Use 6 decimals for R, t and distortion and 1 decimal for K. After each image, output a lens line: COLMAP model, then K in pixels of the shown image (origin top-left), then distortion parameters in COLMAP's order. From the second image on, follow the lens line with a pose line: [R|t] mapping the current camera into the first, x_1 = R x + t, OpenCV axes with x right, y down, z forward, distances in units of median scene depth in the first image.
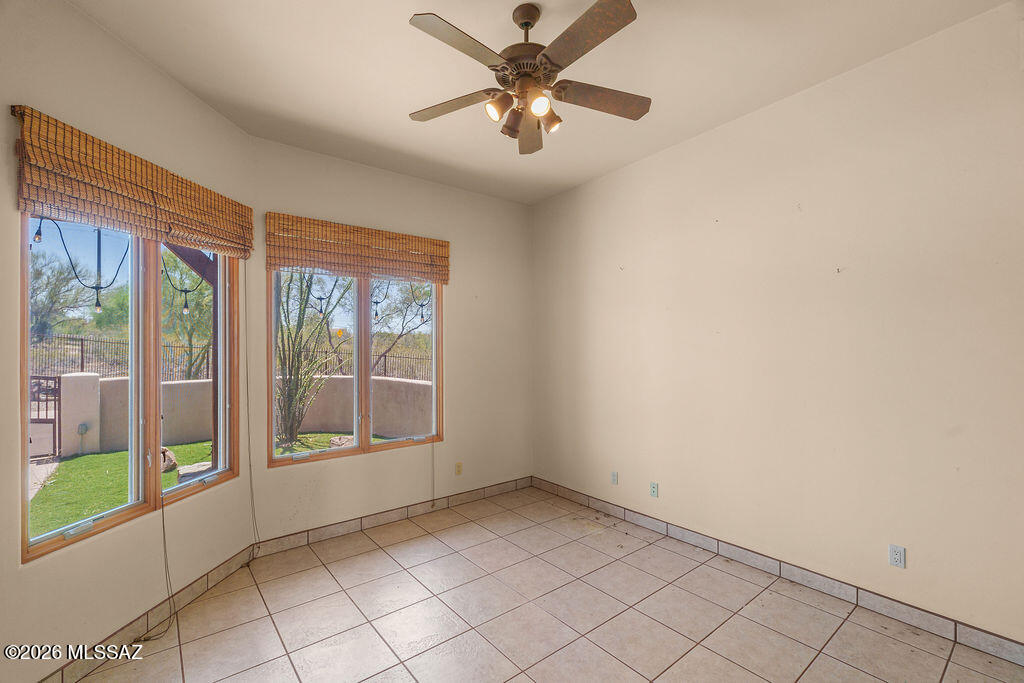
lens RADIAL K [[449.1, 0, 512.0], [0, 449.1, 341.5], [0, 0, 1]] dist [-0.002591, -0.000258]
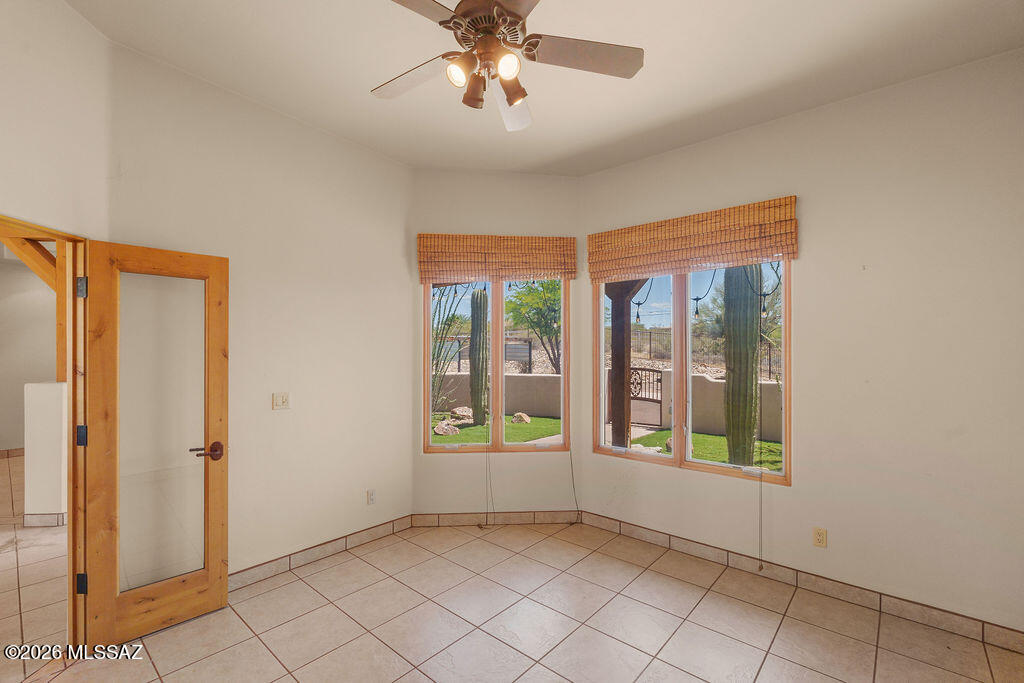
lens RADIAL K [[449.9, 0, 512.1], [0, 449.9, 351.2], [0, 0, 1]] dist [-0.001349, -0.000059]
pose [[0.170788, 0.006978, -0.985283, 0.482801], [0.009713, 0.999914, 0.008765, 0.002421], [0.985260, -0.011068, 0.170706, 0.489523]]
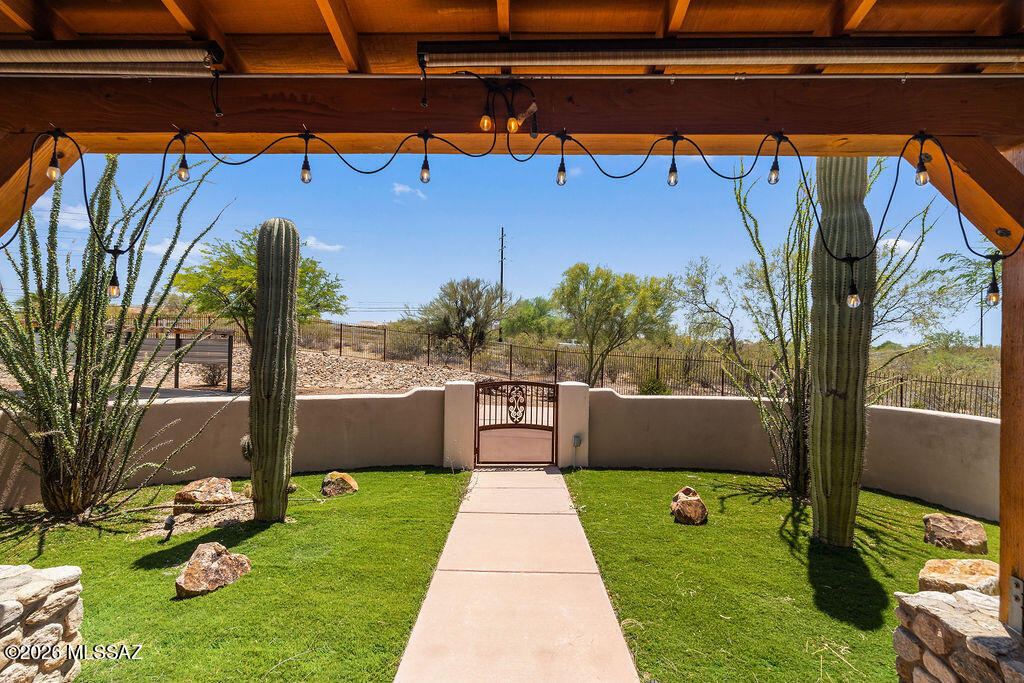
lens RADIAL K [[444.4, 0, 510.9], [0, 444.4, 346.4], [0, 0, 1]] dist [-0.000795, -0.000257]
pose [[0.764000, 0.010215, -0.645135, -0.735776], [-0.013721, 0.999906, -0.000417, -0.008160], [0.645070, 0.009170, 0.764068, 0.288215]]
